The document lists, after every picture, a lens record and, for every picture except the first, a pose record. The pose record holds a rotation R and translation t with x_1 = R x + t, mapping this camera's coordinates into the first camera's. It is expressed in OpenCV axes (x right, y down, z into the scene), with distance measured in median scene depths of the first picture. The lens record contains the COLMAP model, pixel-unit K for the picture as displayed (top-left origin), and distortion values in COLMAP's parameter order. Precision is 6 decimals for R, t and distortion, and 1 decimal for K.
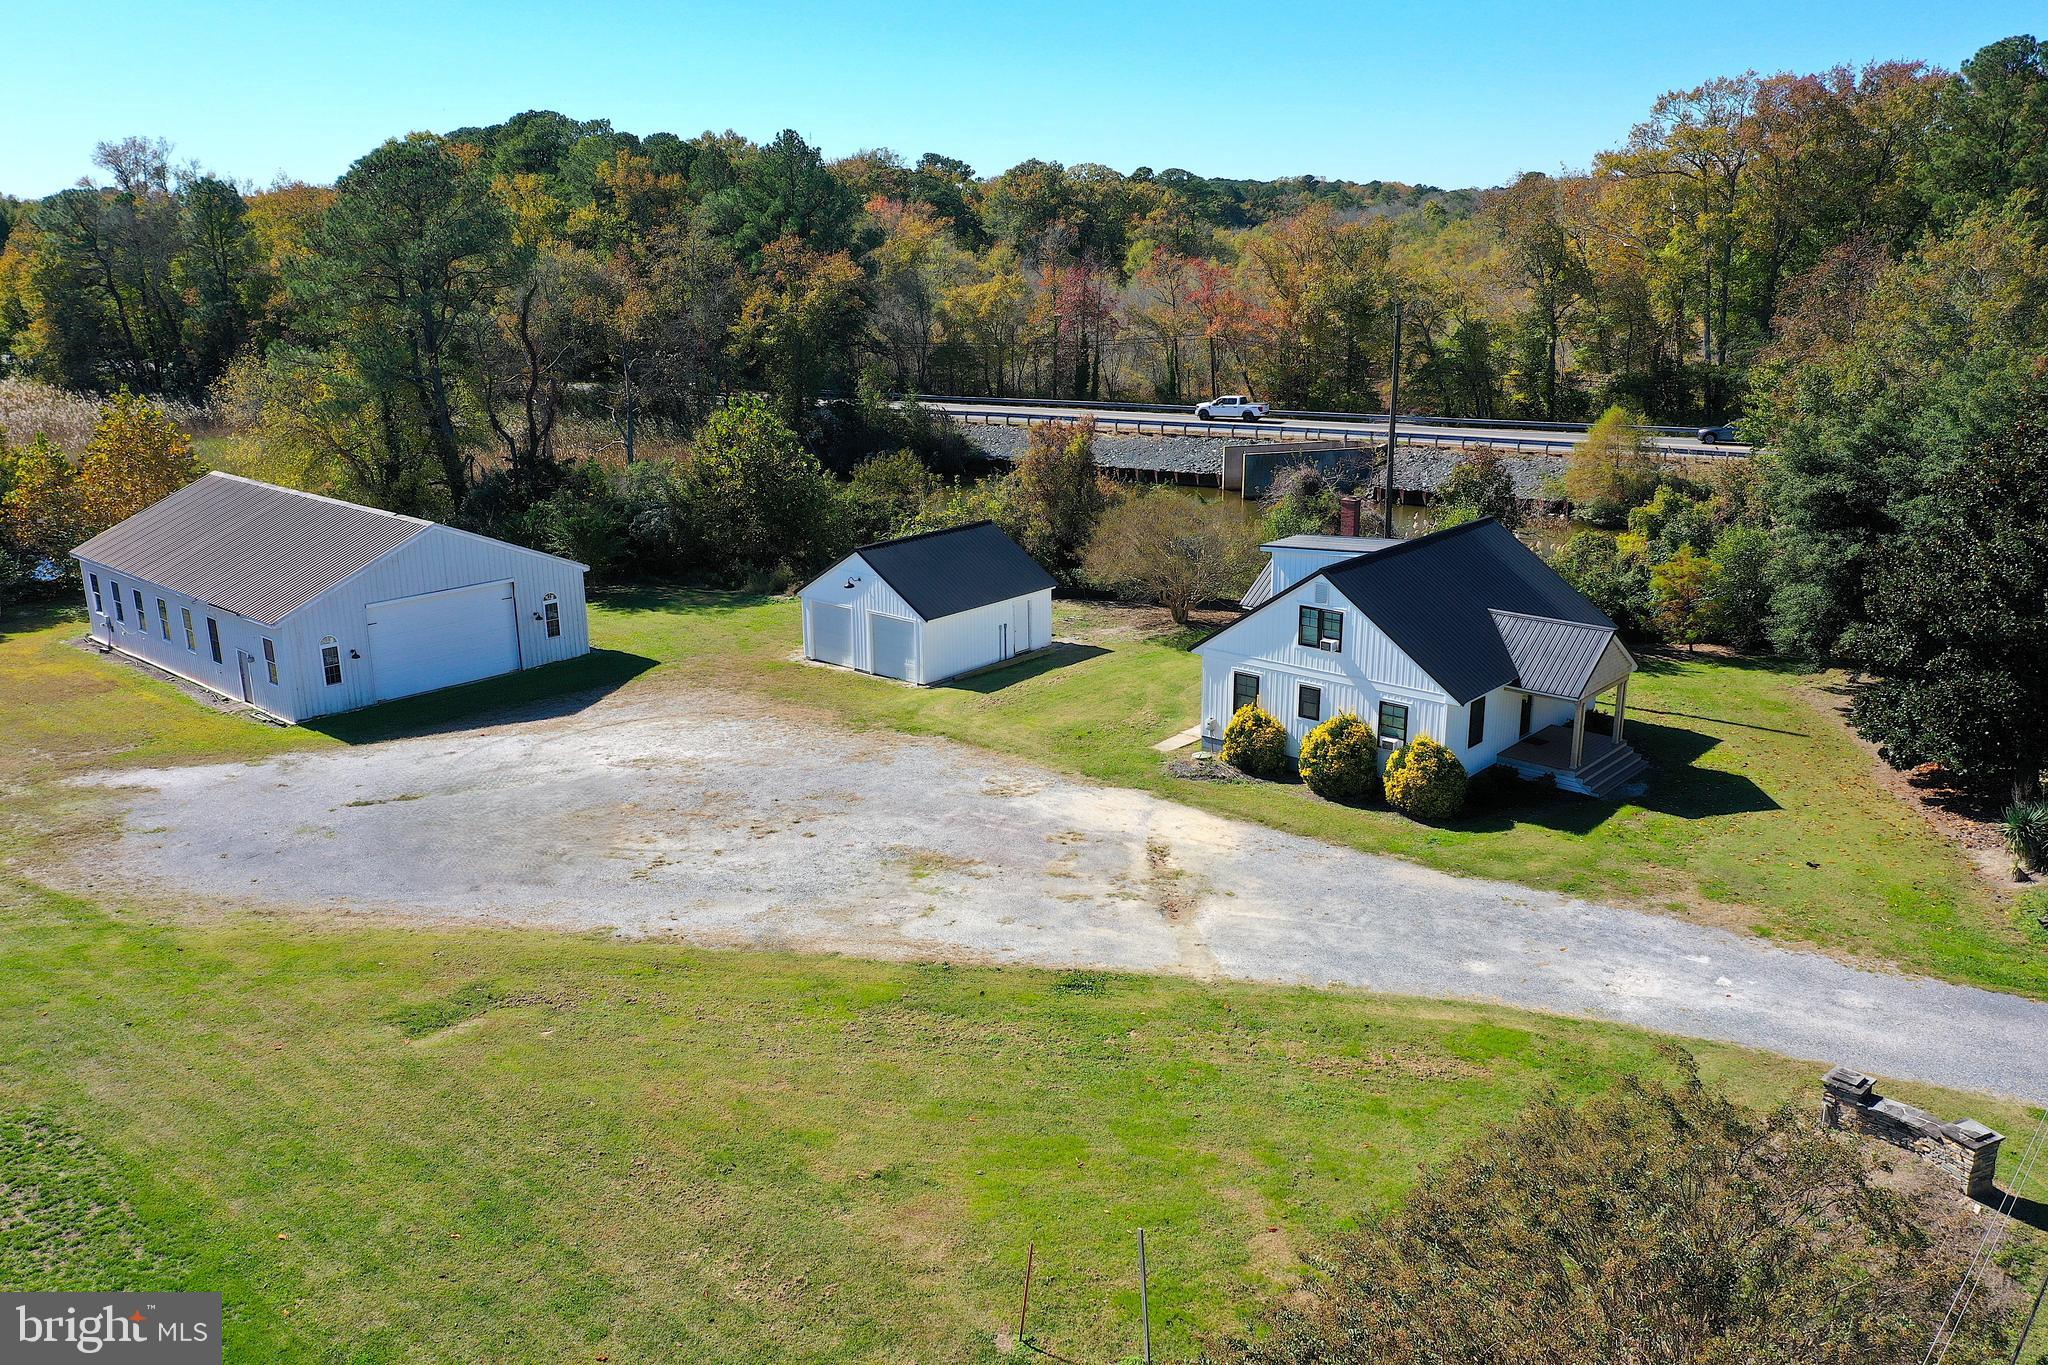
lens RADIAL K [[1617.7, 0, 1028.2], [0, 1617.7, 680.5], [0, 0, 1]] dist [0.004358, -0.005127]
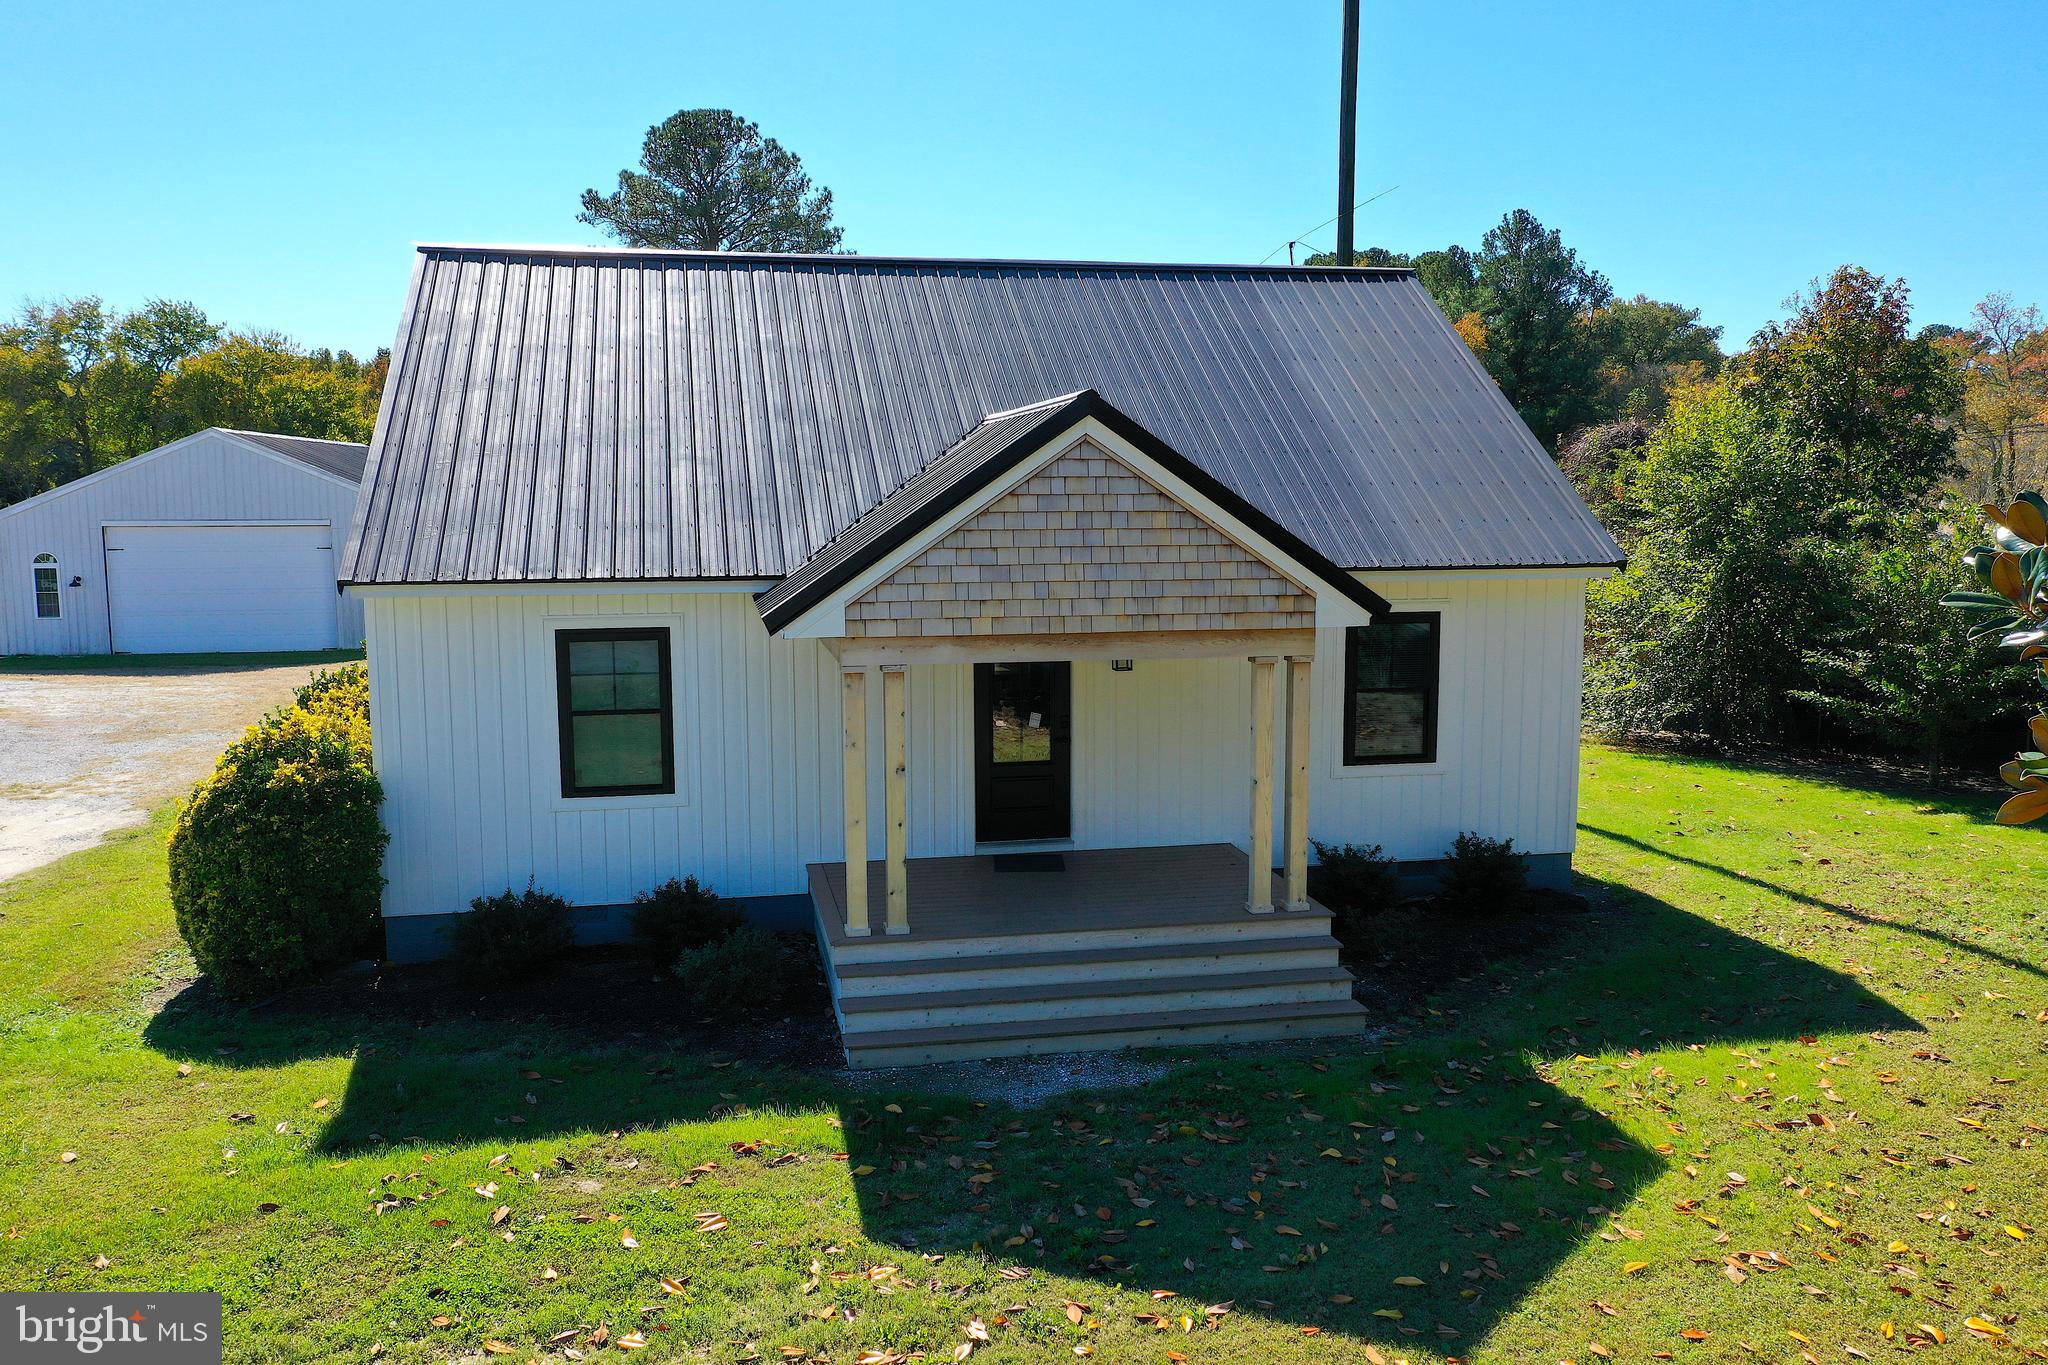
lens RADIAL K [[1617.7, 0, 1028.2], [0, 1617.7, 680.5], [0, 0, 1]] dist [0.004358, -0.005127]
pose [[0.795673, 0.076605, -0.600863, 0.507428], [-0.169024, 0.980647, -0.098800, 0.036171], [0.581666, 0.180173, 0.793222, 0.814429]]
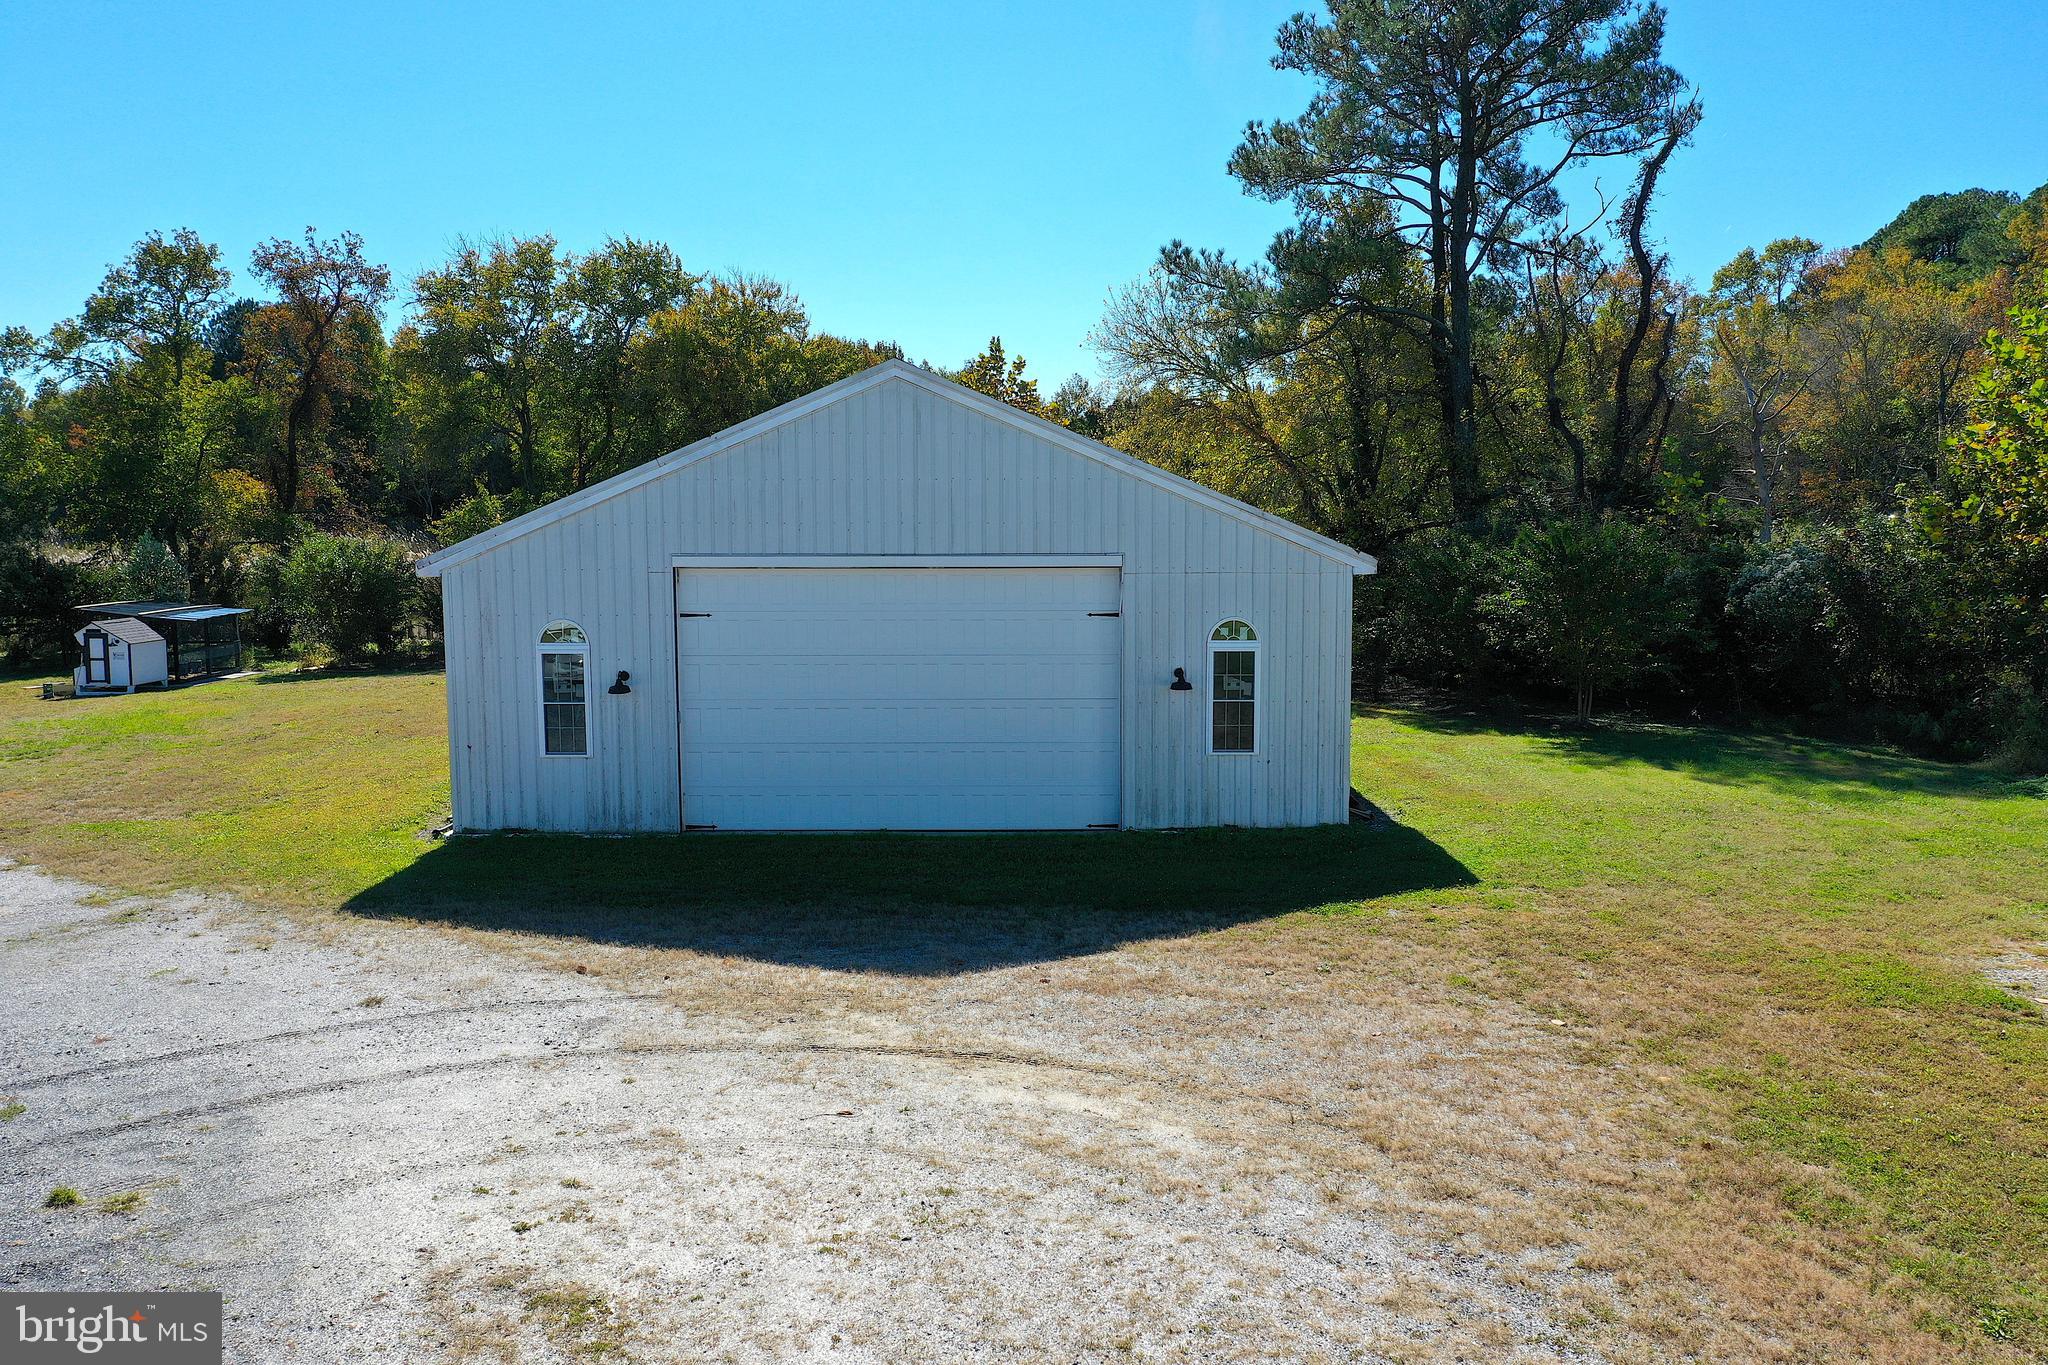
lens RADIAL K [[1617.7, 0, 1028.2], [0, 1617.7, 680.5], [0, 0, 1]] dist [0.004358, -0.005127]
pose [[0.667509, 0.090052, -0.739136, -0.099699], [-0.205226, 0.976461, -0.066373, -0.014094], [0.715761, 0.195994, 0.670278, 1.008995]]
